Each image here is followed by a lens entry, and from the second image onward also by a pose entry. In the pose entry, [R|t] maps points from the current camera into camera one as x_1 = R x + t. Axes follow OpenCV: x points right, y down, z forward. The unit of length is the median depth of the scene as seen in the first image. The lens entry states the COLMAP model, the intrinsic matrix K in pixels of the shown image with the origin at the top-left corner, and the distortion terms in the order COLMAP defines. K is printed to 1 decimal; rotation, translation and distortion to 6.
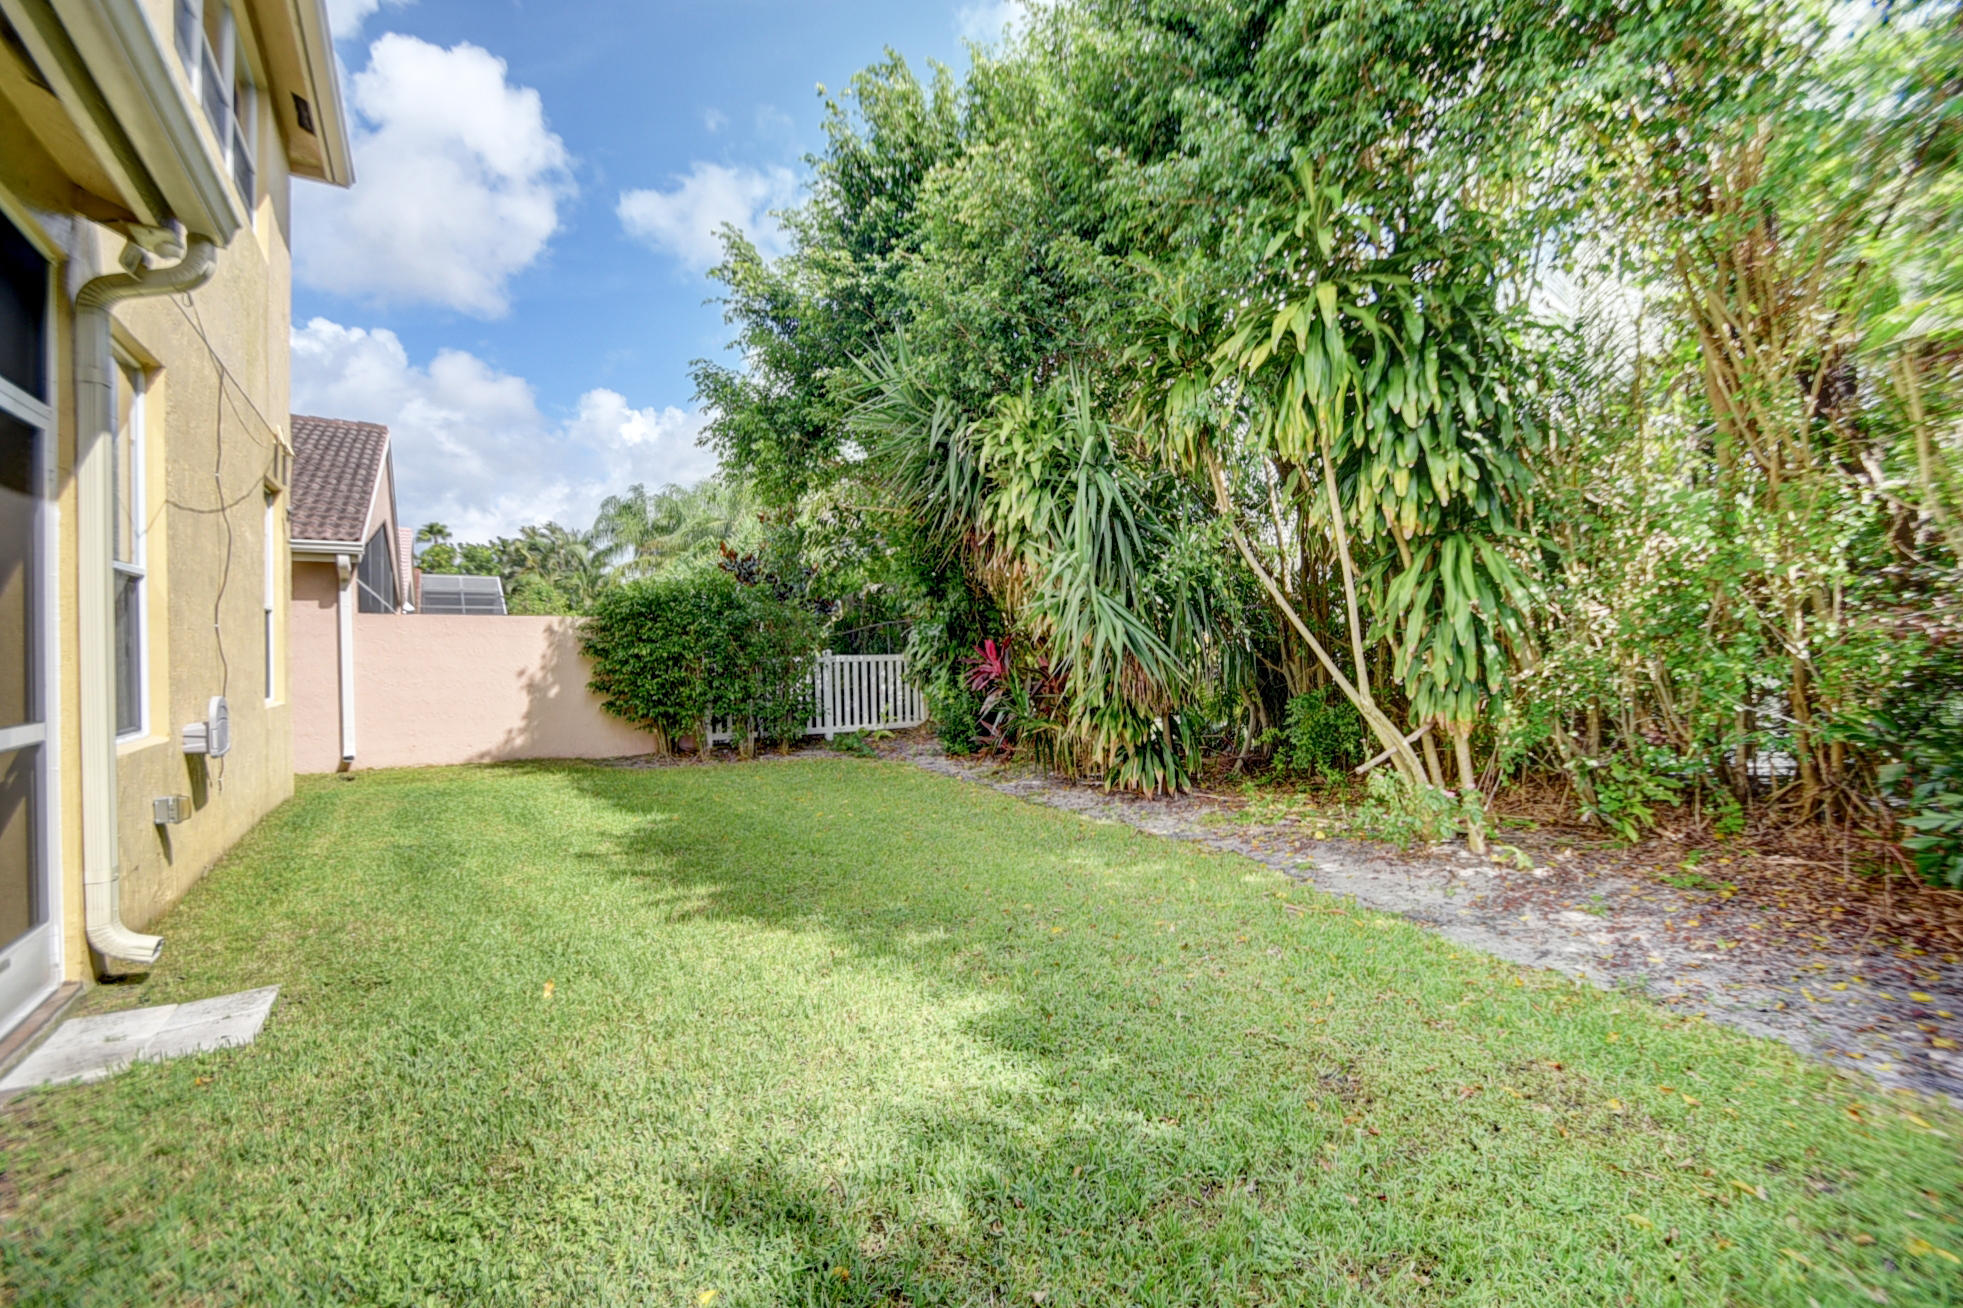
lens RADIAL K [[866.3, 0, 981.5], [0, 866.3, 654.0], [0, 0, 1]] dist [0.003063, -0.011527]
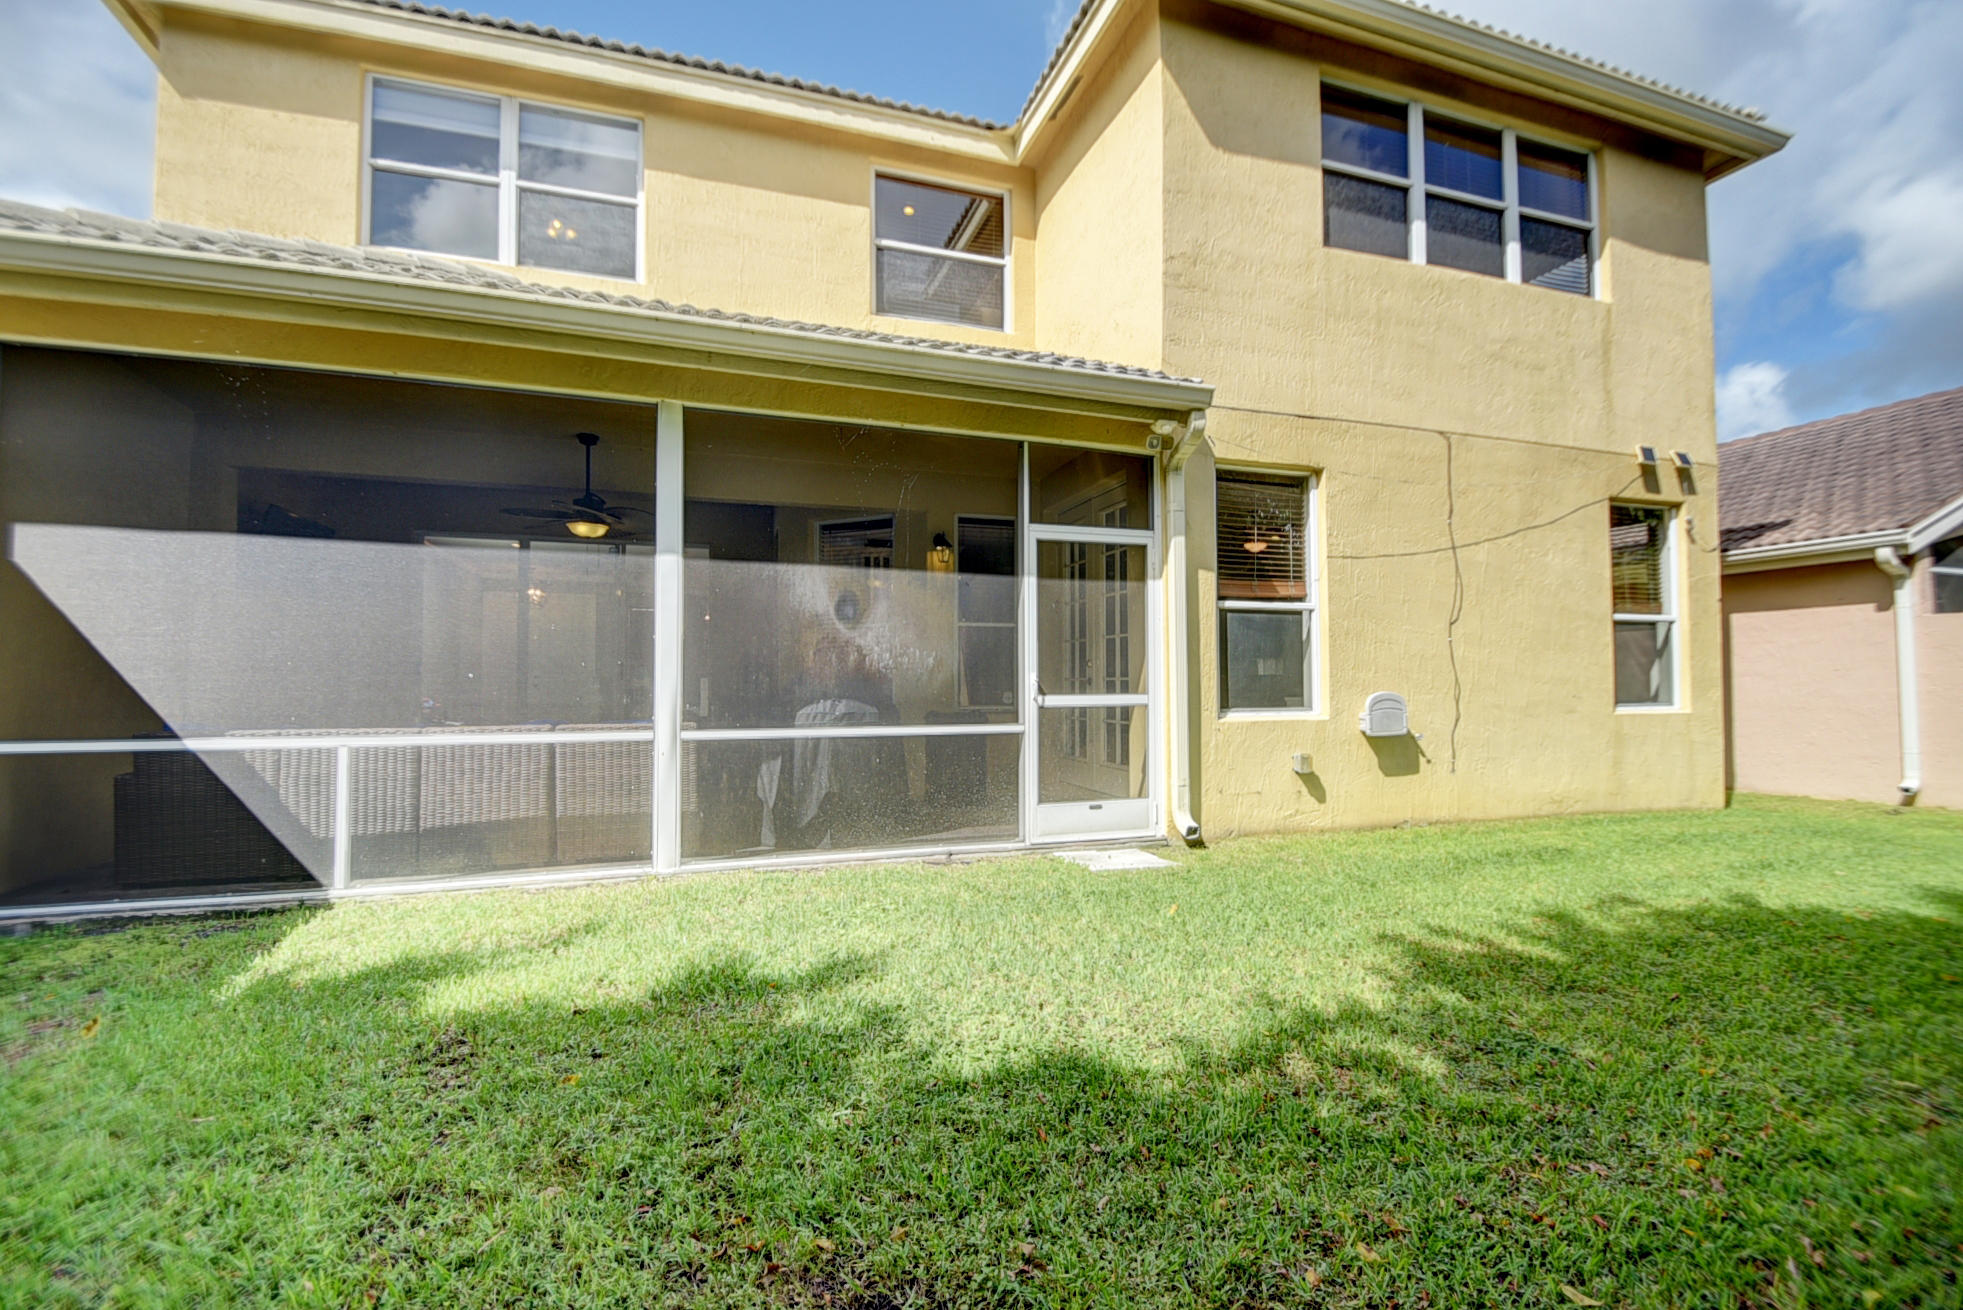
lens RADIAL K [[866.3, 0, 981.5], [0, 866.3, 655.0], [0, 0, 1]] dist [0.003063, -0.011527]
pose [[-0.221801, -0.021690, -0.974851, 0.671434], [-0.000036, 0.999753, -0.022236, 0.022186], [0.975092, -0.004896, -0.221747, 0.807666]]
